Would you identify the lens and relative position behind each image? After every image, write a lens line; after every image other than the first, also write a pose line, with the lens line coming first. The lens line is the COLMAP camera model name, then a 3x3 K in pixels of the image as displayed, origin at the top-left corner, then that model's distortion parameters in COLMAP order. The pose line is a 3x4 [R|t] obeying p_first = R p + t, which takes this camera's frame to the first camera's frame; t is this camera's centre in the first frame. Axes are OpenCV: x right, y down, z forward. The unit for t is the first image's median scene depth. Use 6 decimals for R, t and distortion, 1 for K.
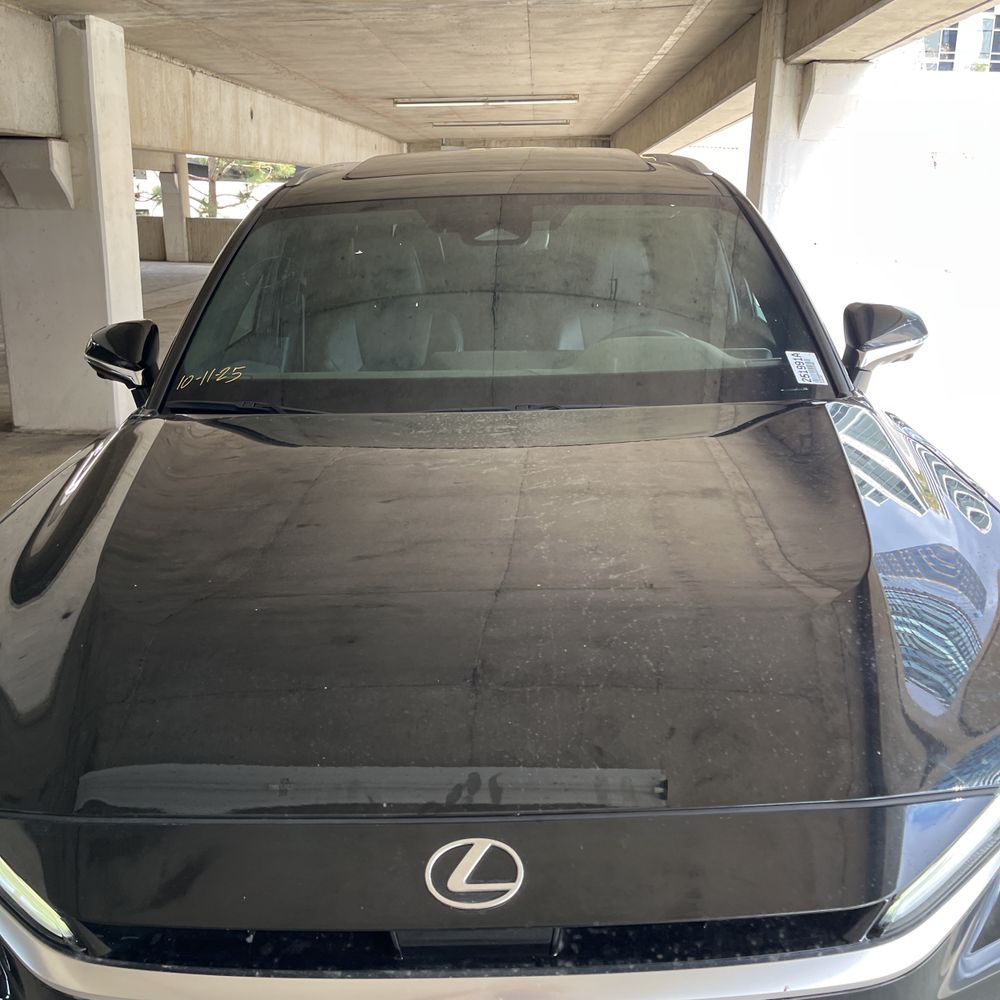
lens RADIAL K [[1001.5, 0, 522.5], [0, 1001.5, 497.9], [0, 0, 1]] dist [0.072859, -0.099703]
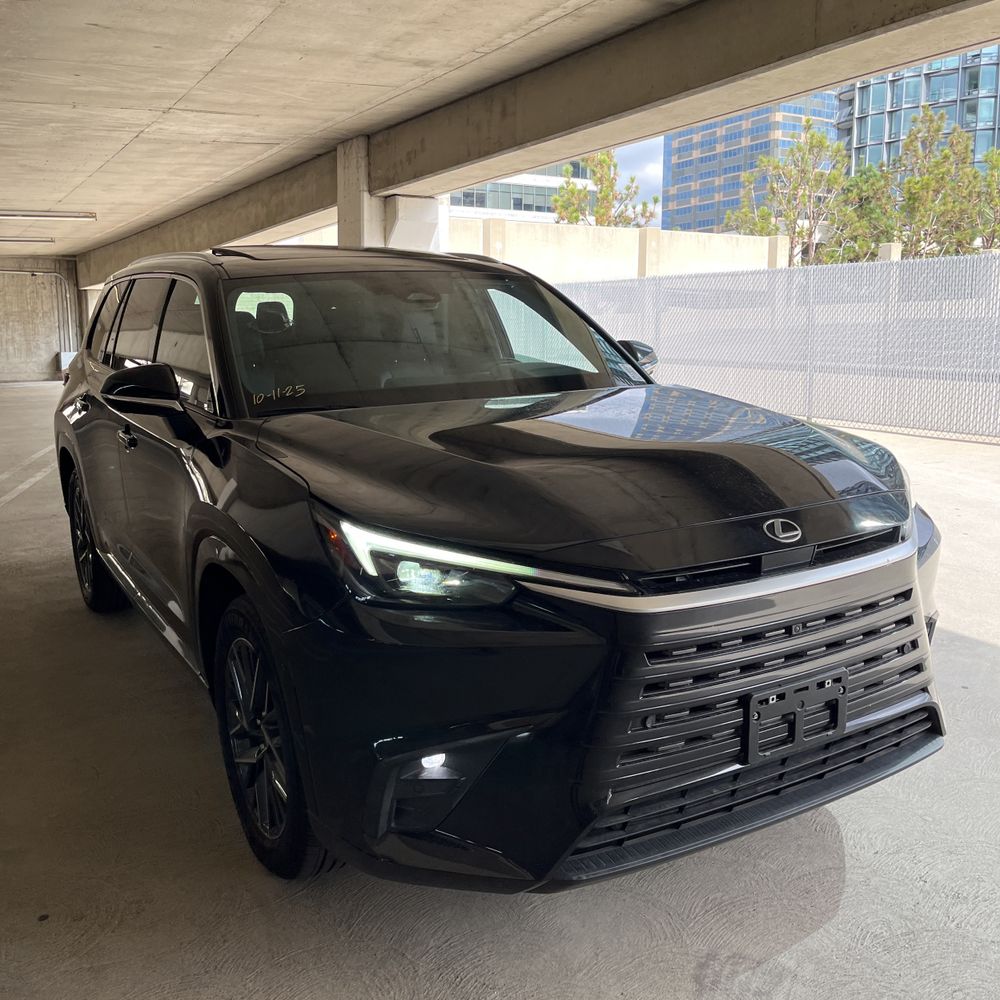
lens RADIAL K [[1016.1, 0, 500.0], [0, 1016.1, 500.0], [0, 0, 1]] dist [0.037482, -0.038235]
pose [[0.860617, -0.096609, 0.500006, -0.228546], [0.155106, 0.984918, -0.076669, 0.052290], [-0.485058, 0.143536, 0.862622, -0.090156]]
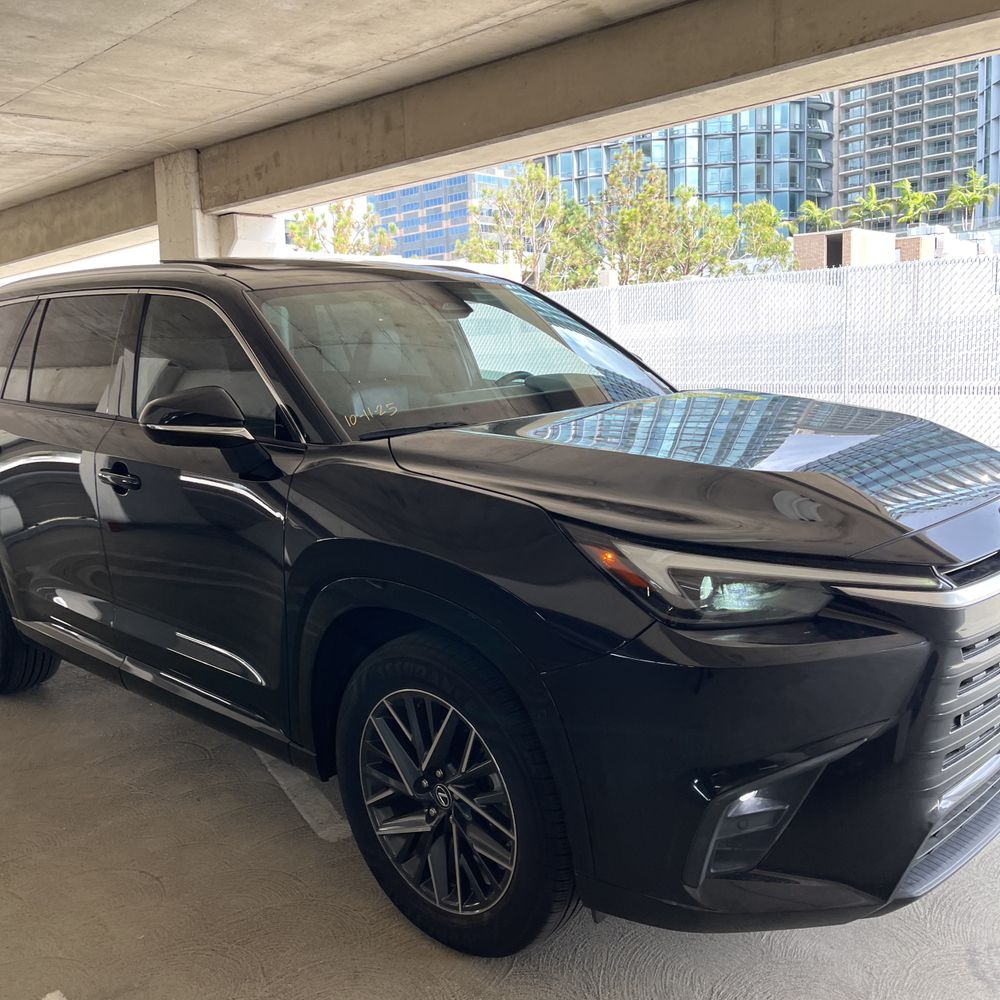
lens RADIAL K [[1016.1, 0, 500.0], [0, 1016.1, 500.0], [0, 0, 1]] dist [0.037482, -0.038235]
pose [[0.684238, -0.137435, 0.716191, -0.331293], [0.246185, 0.967961, -0.049452, 0.023810], [-0.686448, 0.210152, 0.696150, 0.022929]]
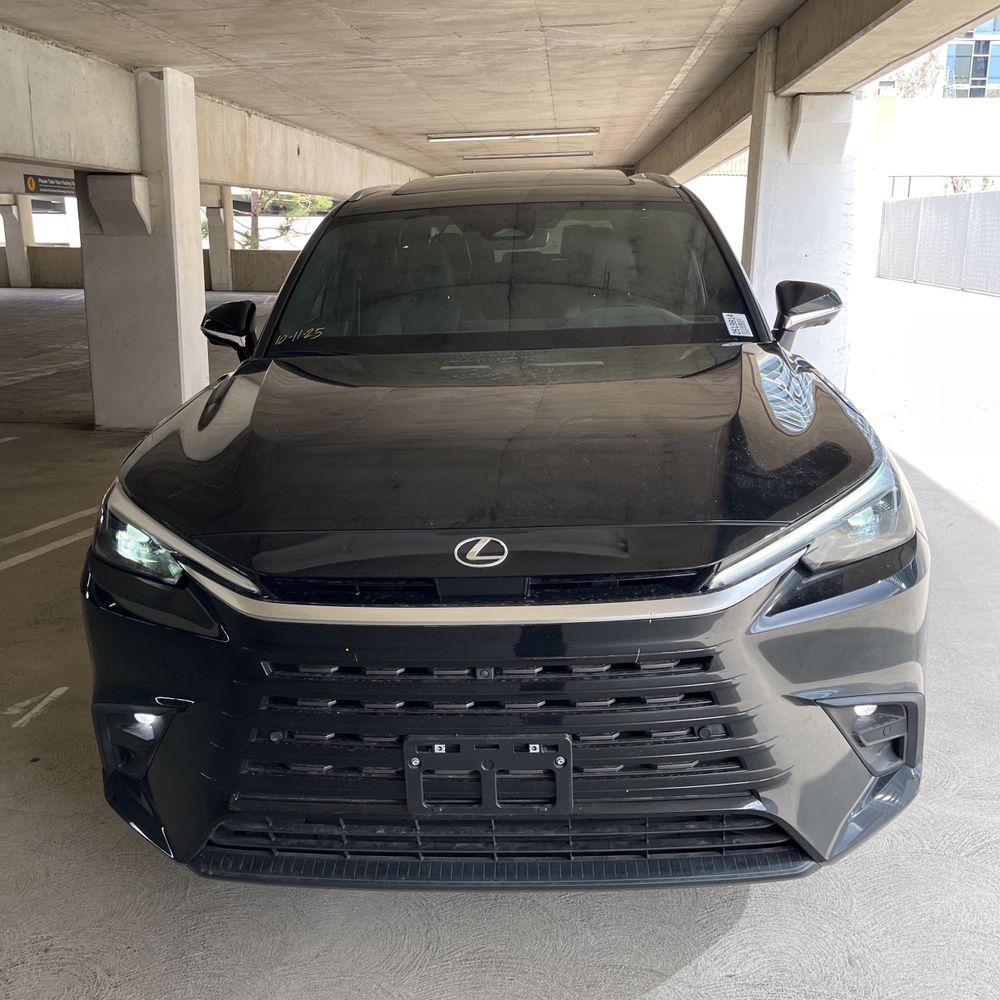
lens RADIAL K [[1016.1, 0, 500.0], [0, 1016.1, 500.0], [0, 0, 1]] dist [0.037482, -0.038235]
pose [[0.998641, -0.000126, -0.052118, 0.011272], [-0.001481, 0.999524, -0.030805, 0.045849], [0.052097, 0.030841, 0.998166, -0.113832]]
